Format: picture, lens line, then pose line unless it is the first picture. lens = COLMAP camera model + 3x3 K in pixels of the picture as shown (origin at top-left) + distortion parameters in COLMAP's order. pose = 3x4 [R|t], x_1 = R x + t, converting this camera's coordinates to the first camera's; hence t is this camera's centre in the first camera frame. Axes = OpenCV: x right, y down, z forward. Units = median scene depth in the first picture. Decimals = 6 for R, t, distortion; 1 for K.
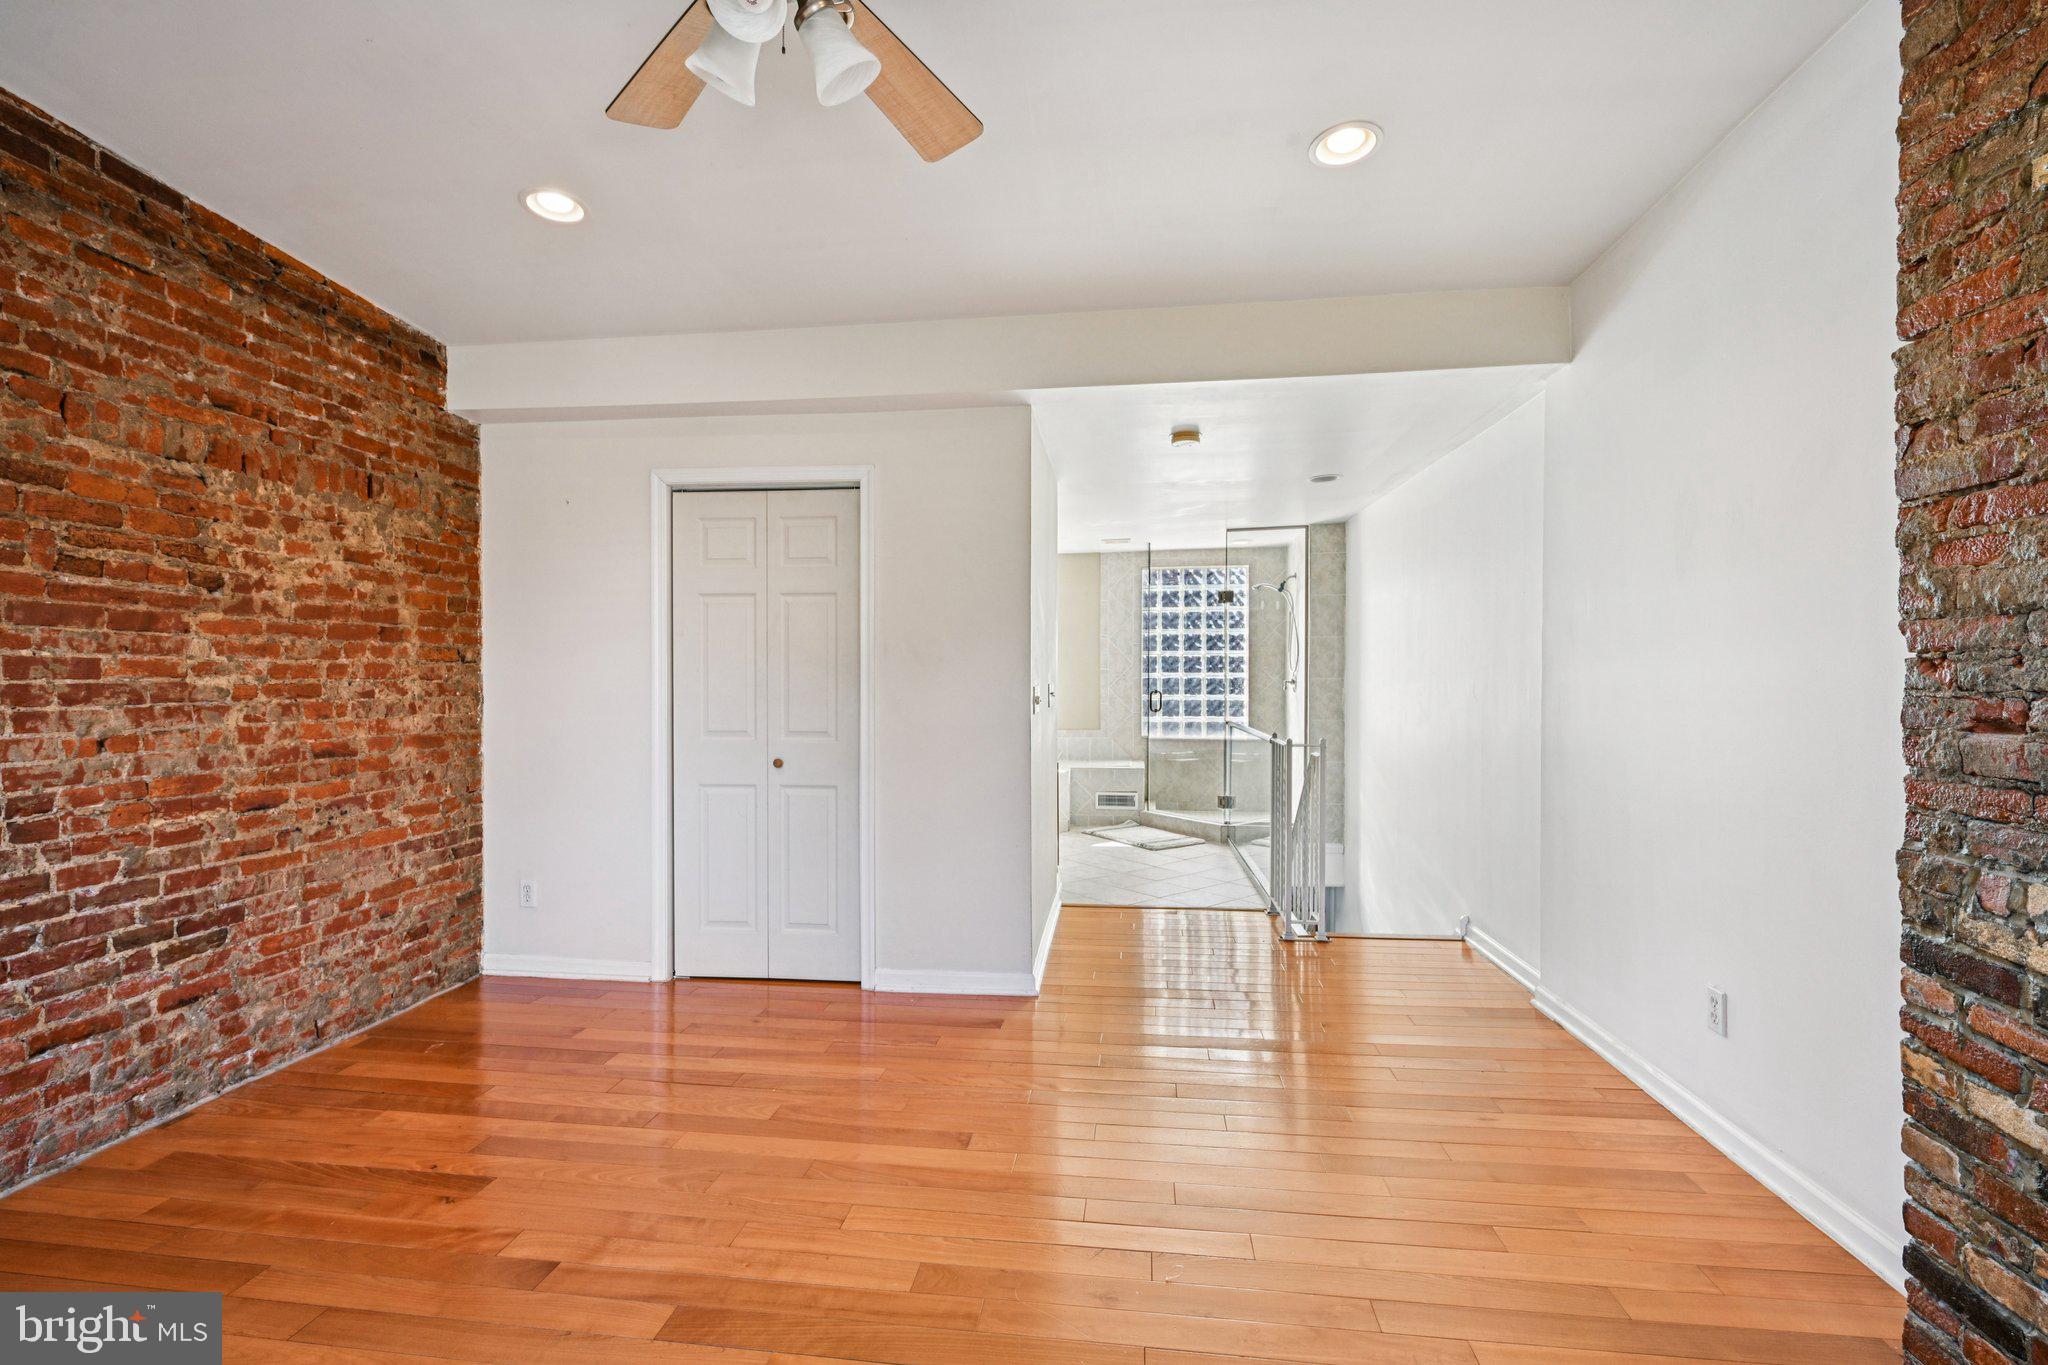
lens RADIAL K [[888.1, 0, 1022.7], [0, 888.1, 682.2], [0, 0, 1]] dist [-0.013268, -0.000070]
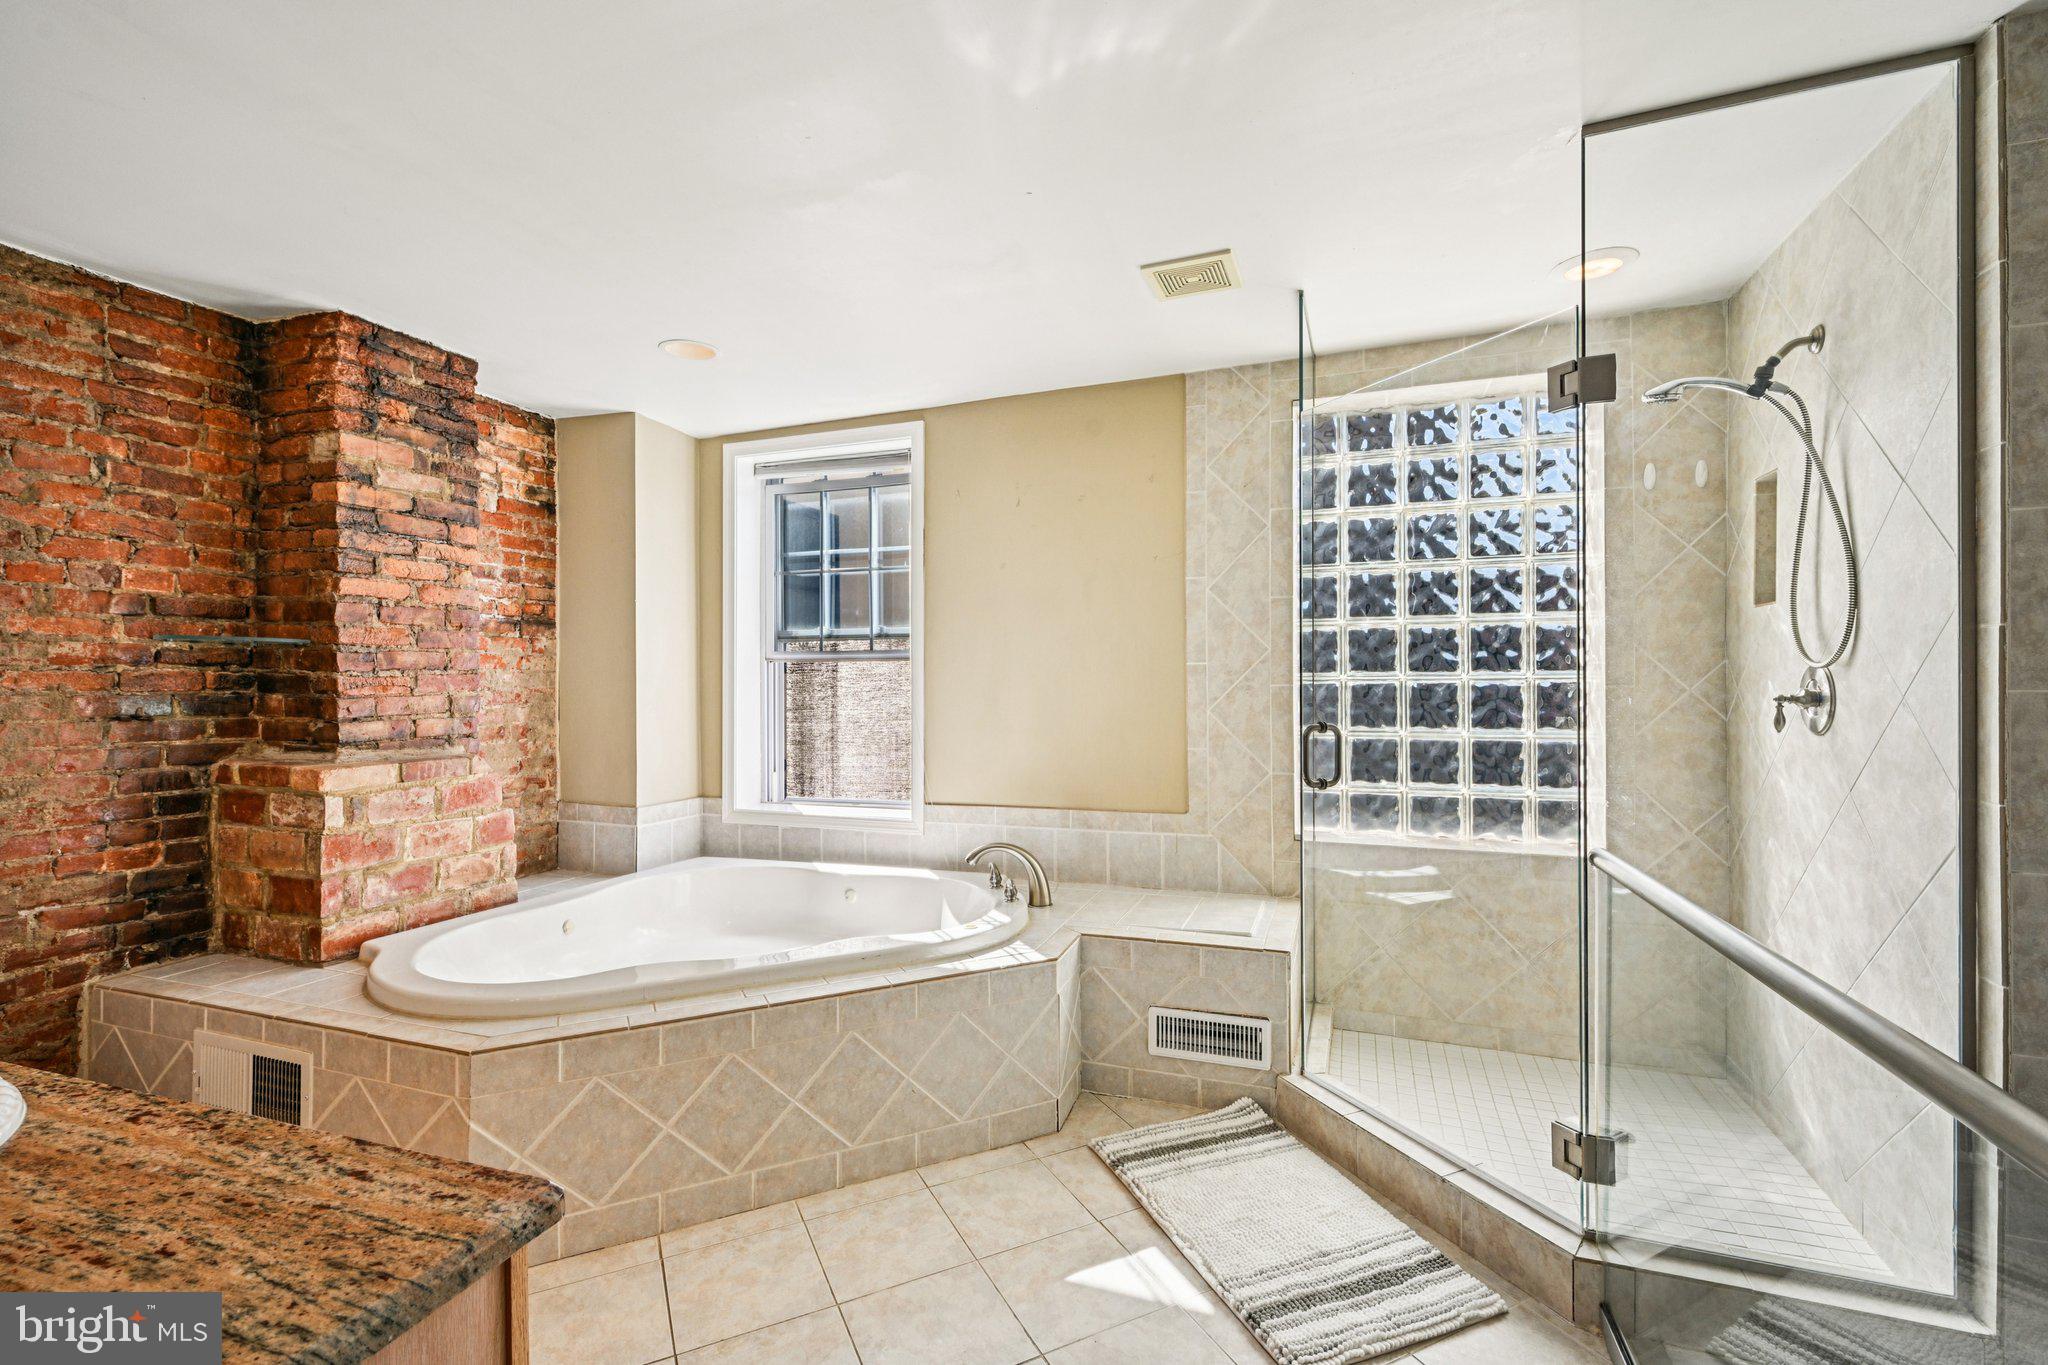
lens RADIAL K [[888.1, 0, 1019.2], [0, 888.1, 674.6], [0, 0, 1]] dist [-0.013268, -0.000070]
pose [[0.974603, -0.005679, -0.223869, 0.149257], [0.002680, 0.999903, -0.013697, -0.006399], [0.223925, 0.012750, 0.974523, 0.856392]]
